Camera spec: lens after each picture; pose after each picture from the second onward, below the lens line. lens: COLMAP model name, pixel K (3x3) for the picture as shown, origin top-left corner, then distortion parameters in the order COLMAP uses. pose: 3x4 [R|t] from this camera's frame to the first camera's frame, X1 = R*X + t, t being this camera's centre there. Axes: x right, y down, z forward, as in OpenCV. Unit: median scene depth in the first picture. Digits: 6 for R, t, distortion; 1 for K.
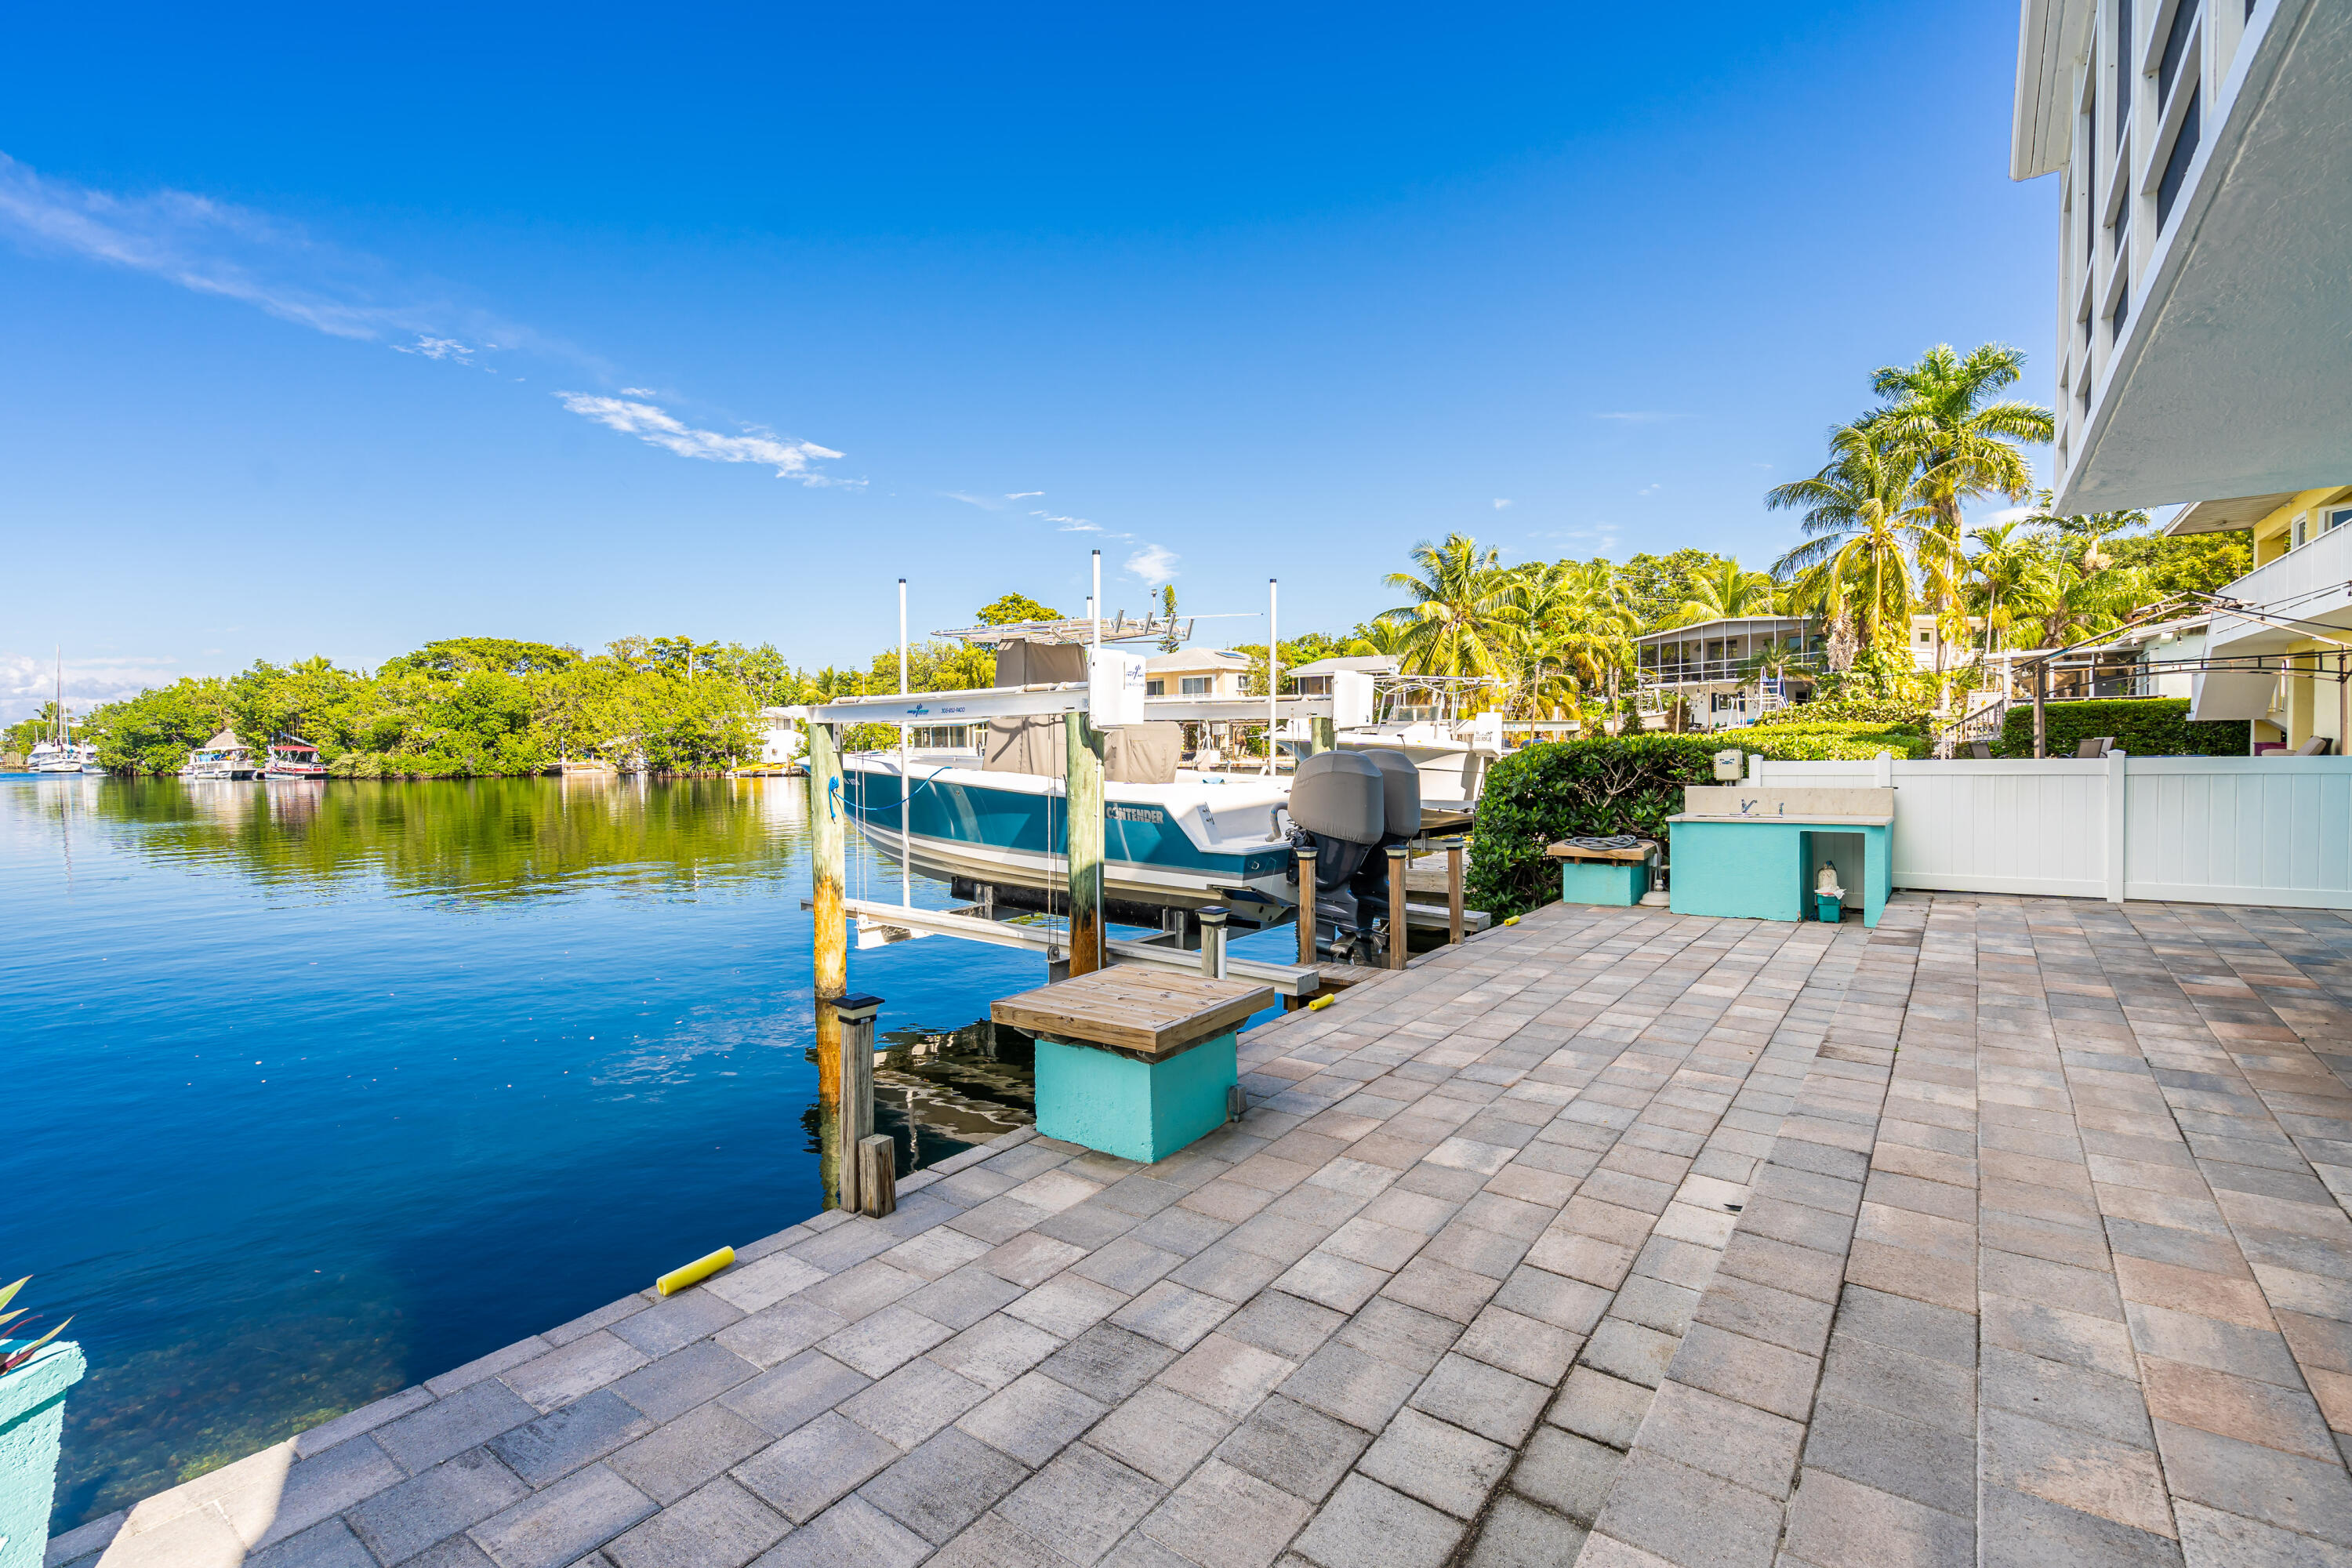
lens RADIAL K [[1059.8, 0, 1176.0], [0, 1059.8, 784.0], [0, 0, 1]] dist [-0.006122, 0.000466]
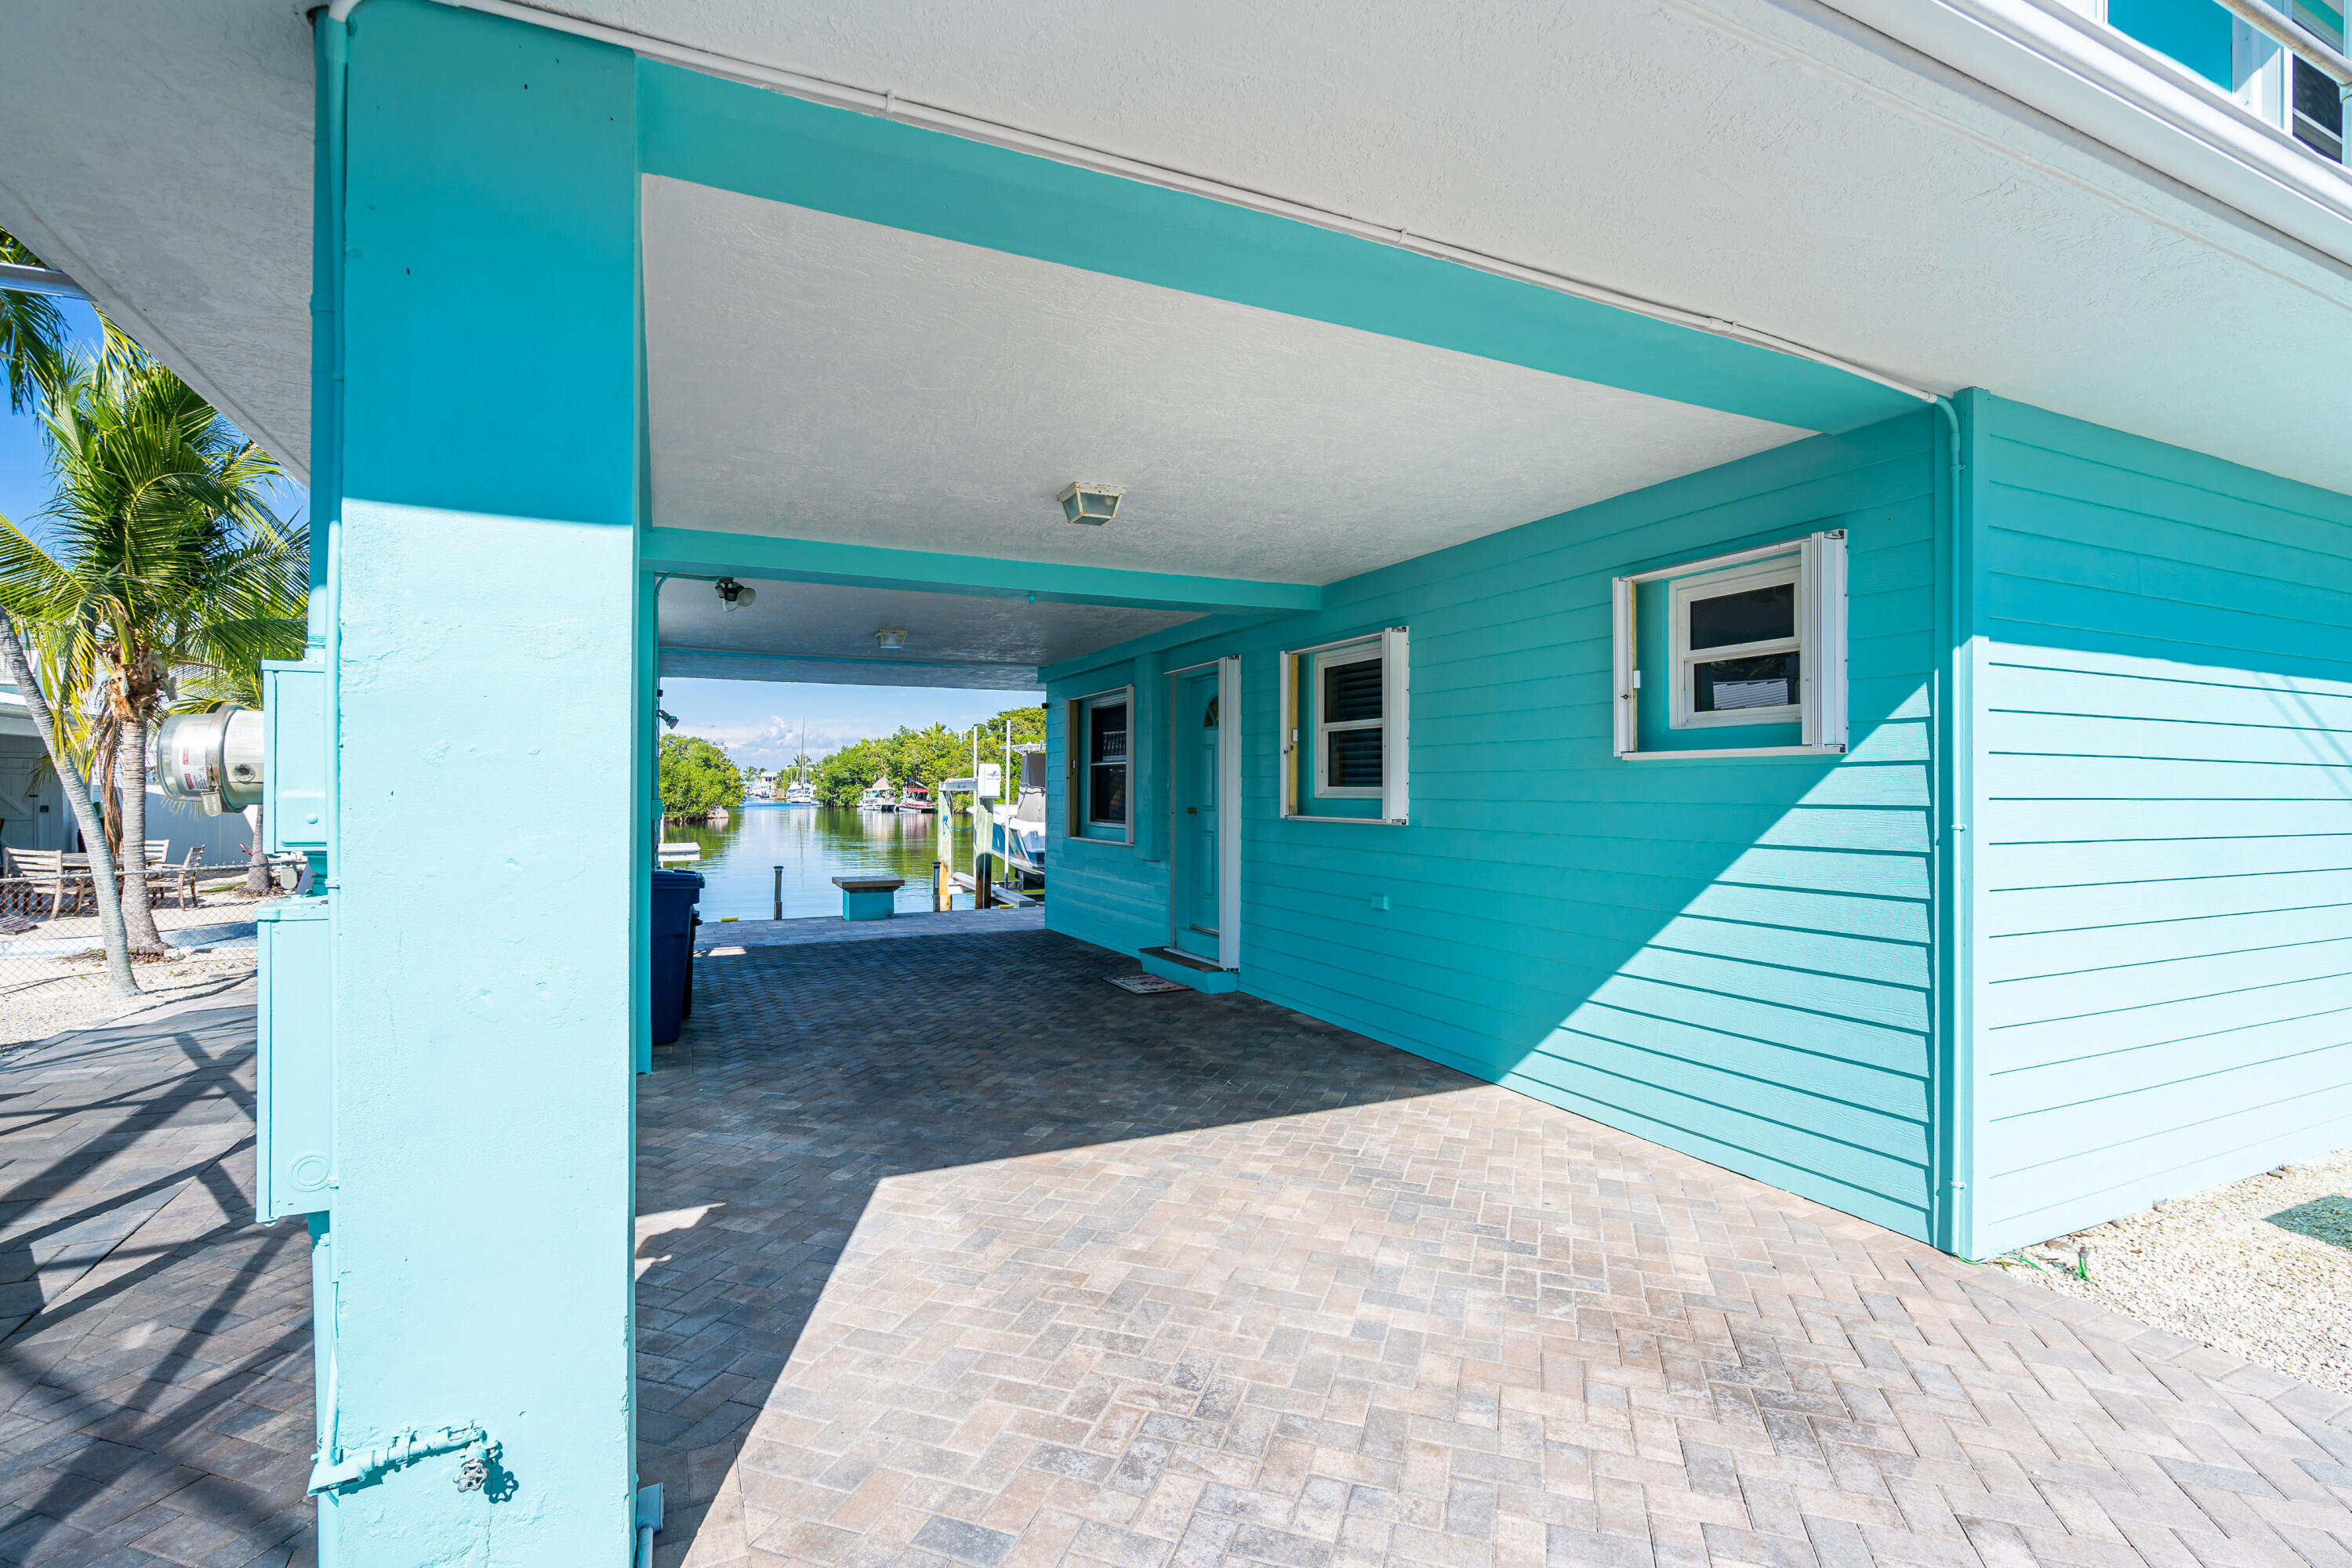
lens RADIAL K [[1059.8, 0, 1176.0], [0, 1059.8, 784.0], [0, 0, 1]] dist [-0.006122, 0.000466]
pose [[0.885266, 0.016734, -0.464784, 0.091338], [-0.039606, 0.998435, -0.039489, -0.000161], [0.463395, 0.053366, 0.884543, -0.059247]]
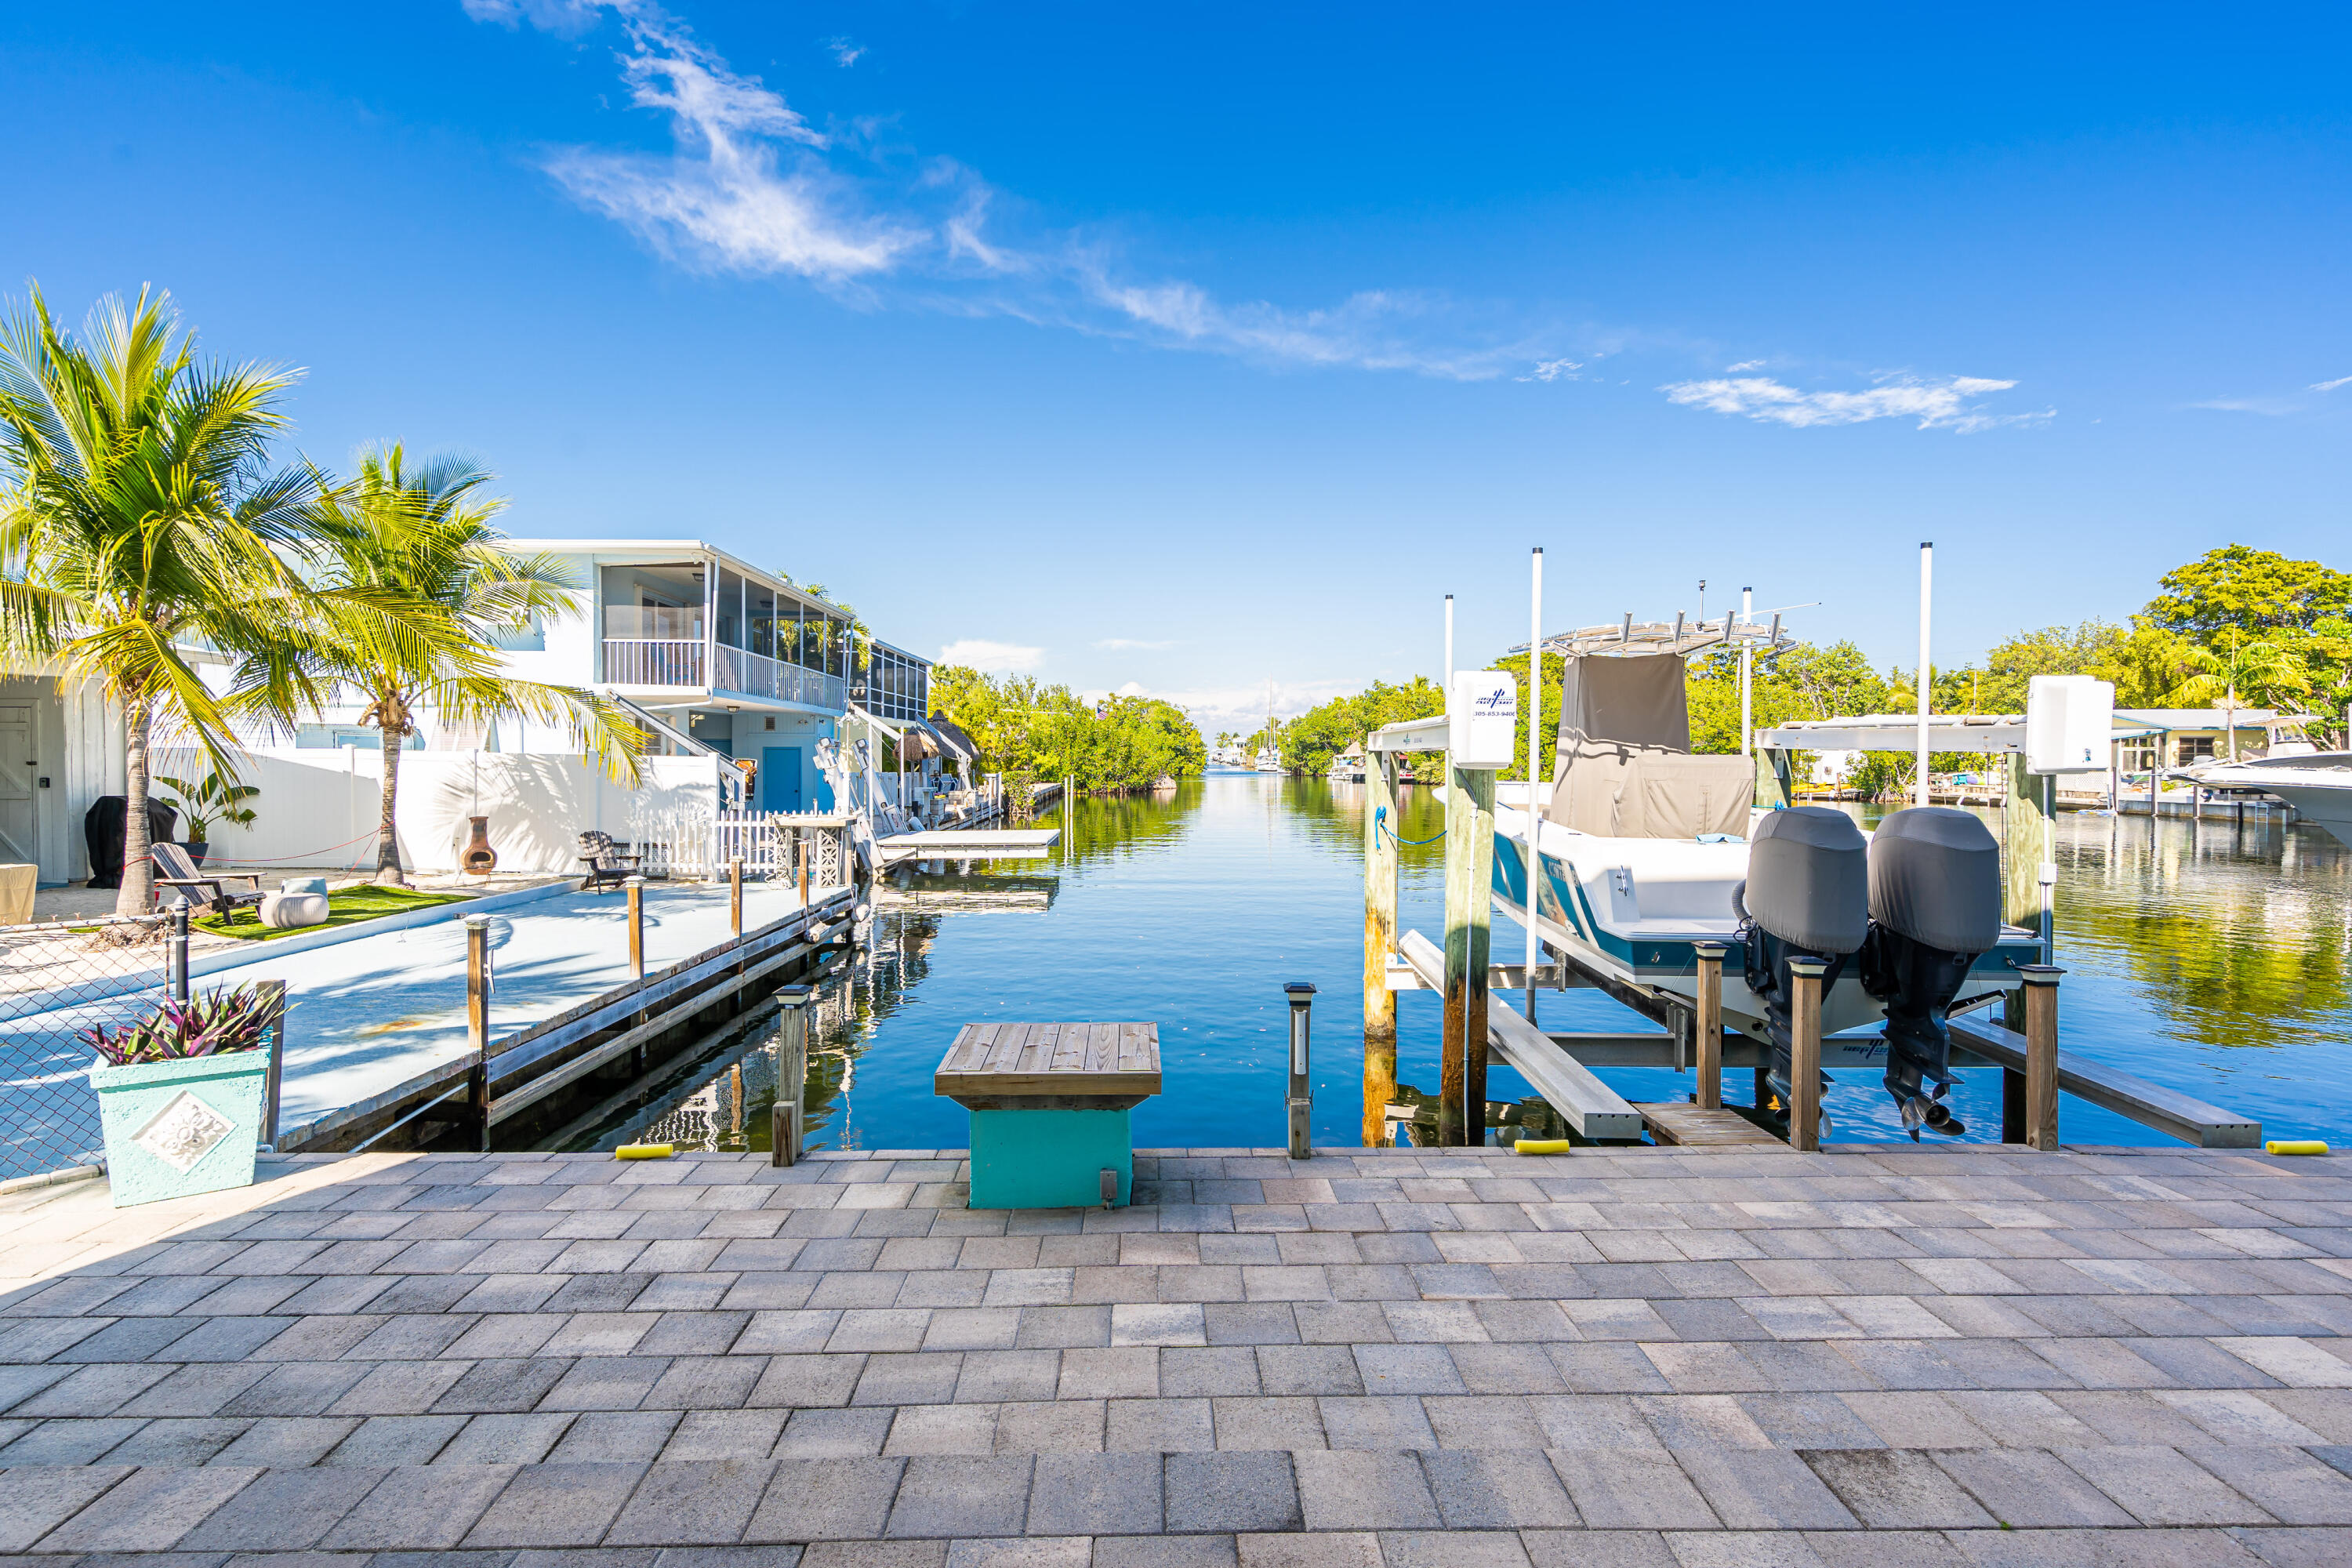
lens RADIAL K [[1193.5, 0, 1176.0], [0, 1193.5, 784.0], [0, 0, 1]] dist [0.006862, -0.000309]
pose [[0.614253, 0.035651, -0.788303, 0.033662], [-0.047782, 0.998826, 0.007940, -0.002104], [0.787661, 0.032790, 0.615236, 0.015351]]
